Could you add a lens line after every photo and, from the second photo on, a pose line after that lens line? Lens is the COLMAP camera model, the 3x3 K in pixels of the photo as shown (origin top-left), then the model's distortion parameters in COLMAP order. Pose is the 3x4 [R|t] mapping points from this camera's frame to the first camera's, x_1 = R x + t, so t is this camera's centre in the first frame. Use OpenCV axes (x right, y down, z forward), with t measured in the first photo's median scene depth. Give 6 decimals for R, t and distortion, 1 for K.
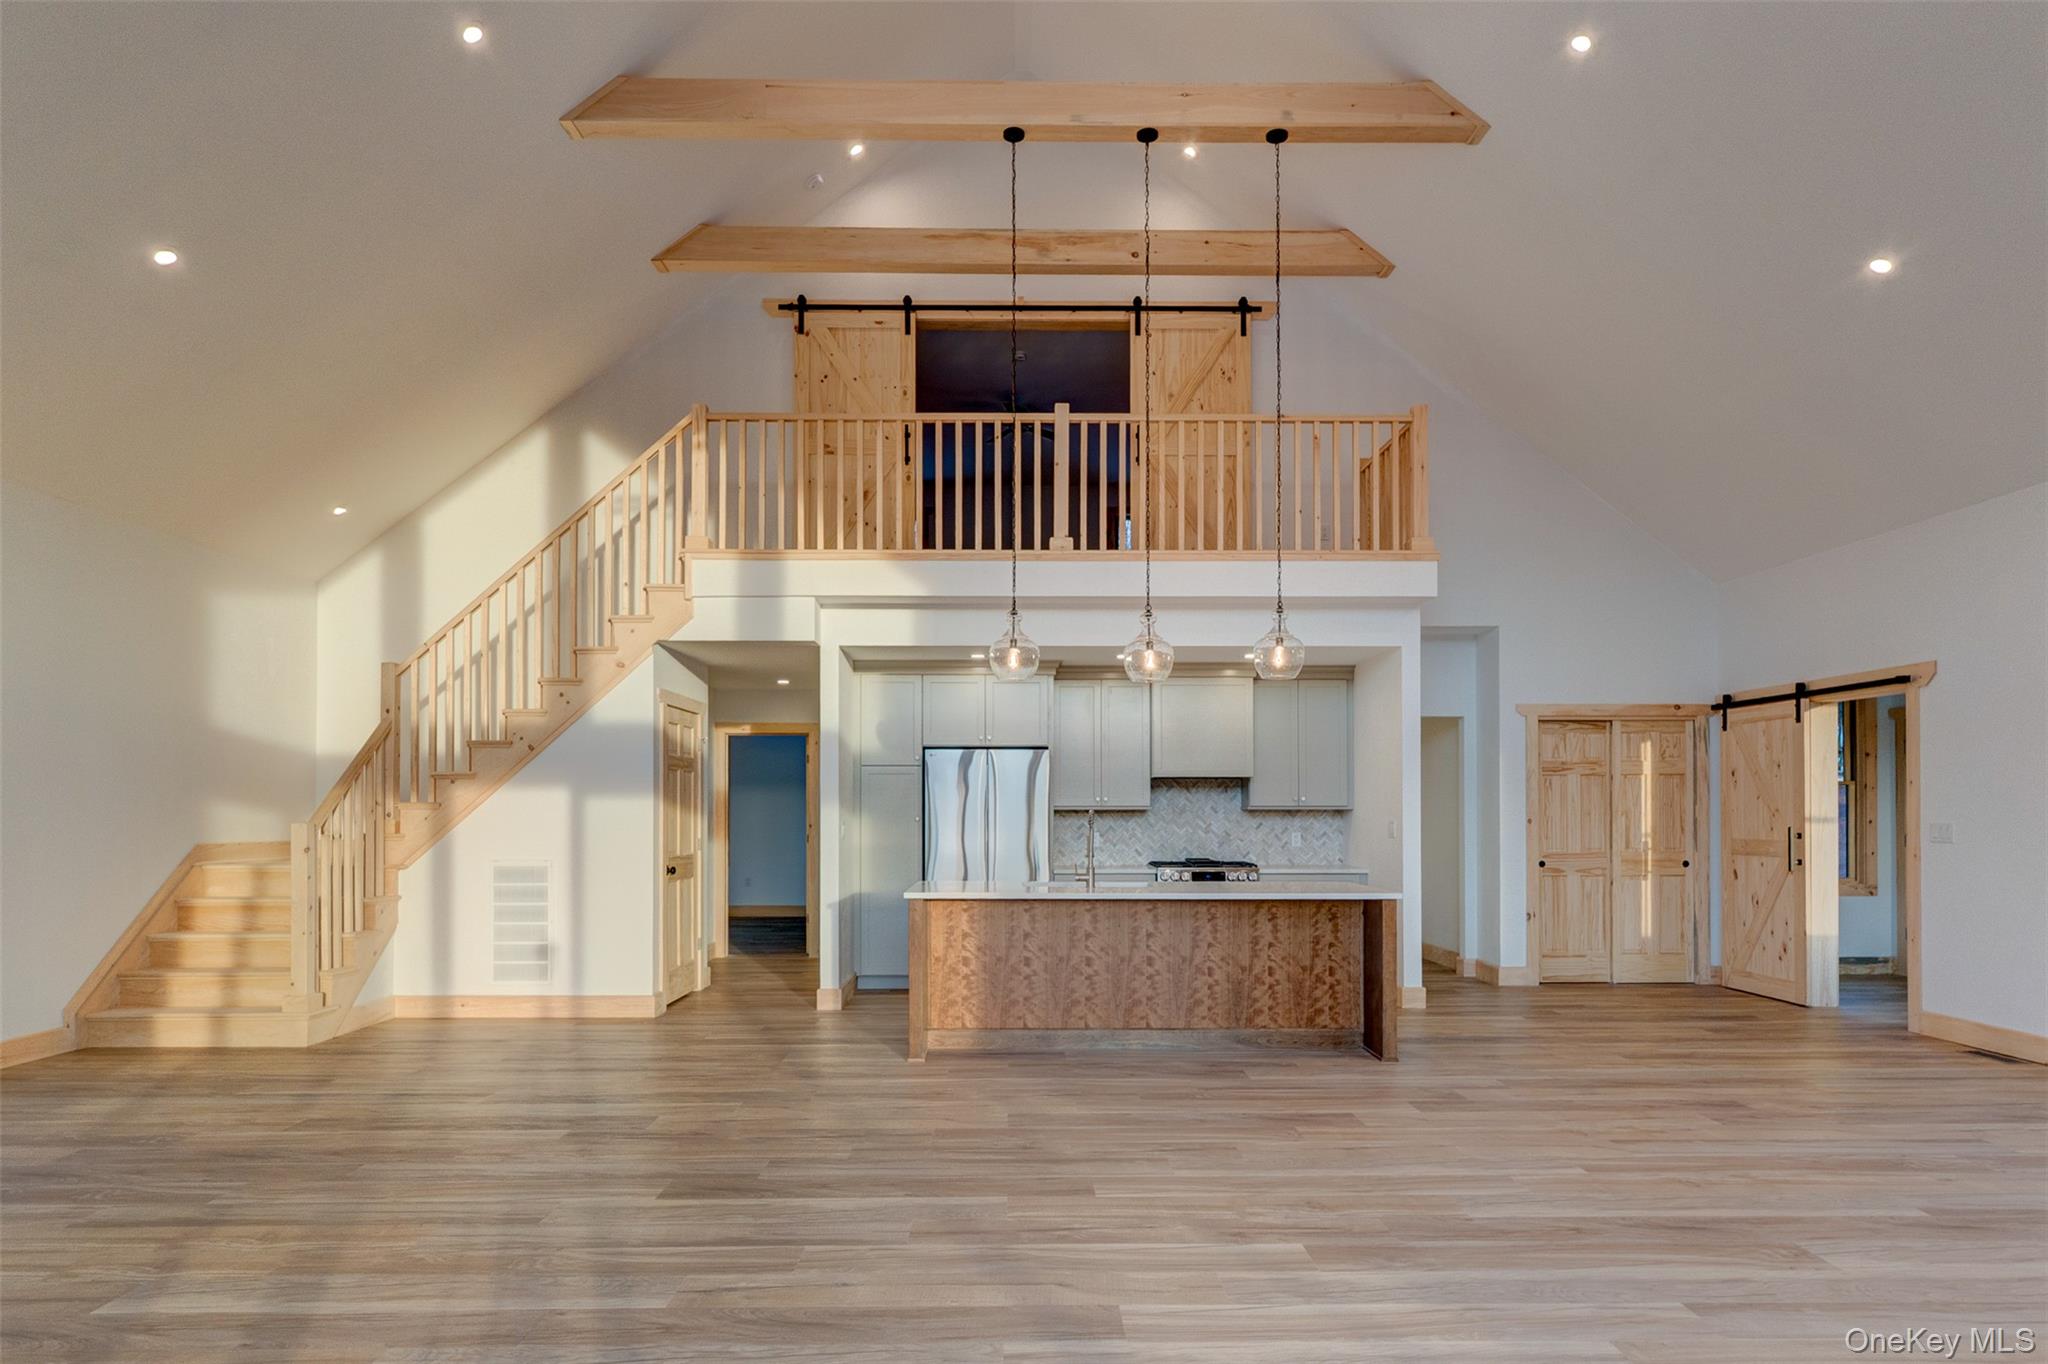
lens RADIAL K [[1155.9, 0, 1027.2], [0, 1155.9, 799.1], [0, 0, 1]] dist [0.001743, 0.000695]
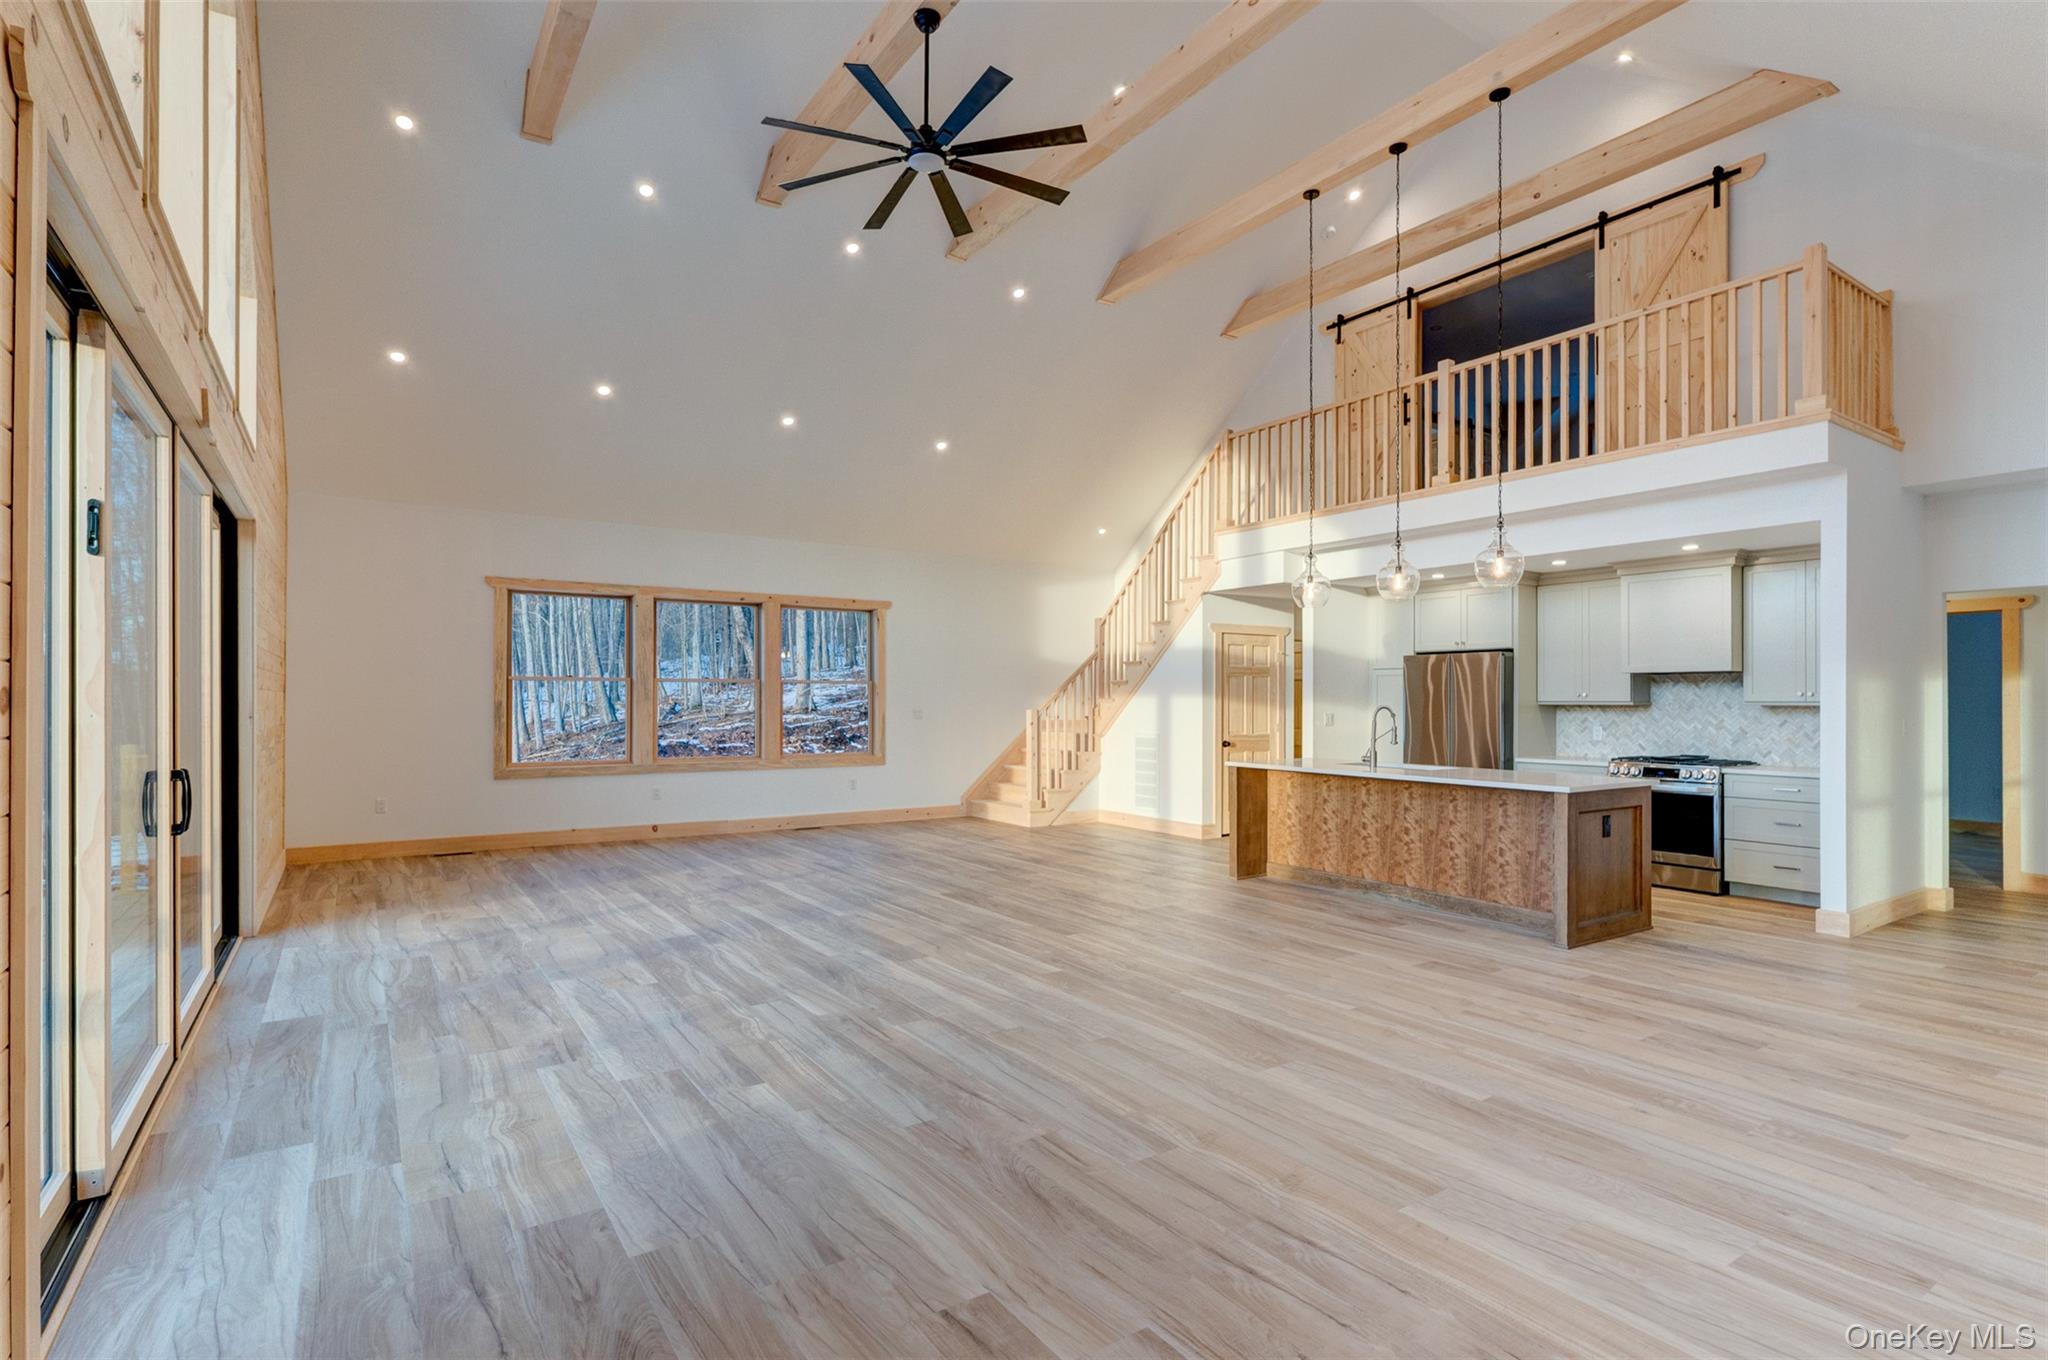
lens RADIAL K [[999.1, 0, 1026.1], [0, 999.1, 694.5], [0, 0, 1]] dist [0.003818, 0.000128]
pose [[0.548788, -0.003489, -0.835955, 0.645400], [0.006065, 0.999982, -0.000192, -0.003658], [0.835940, -0.004965, 0.548799, 0.081811]]
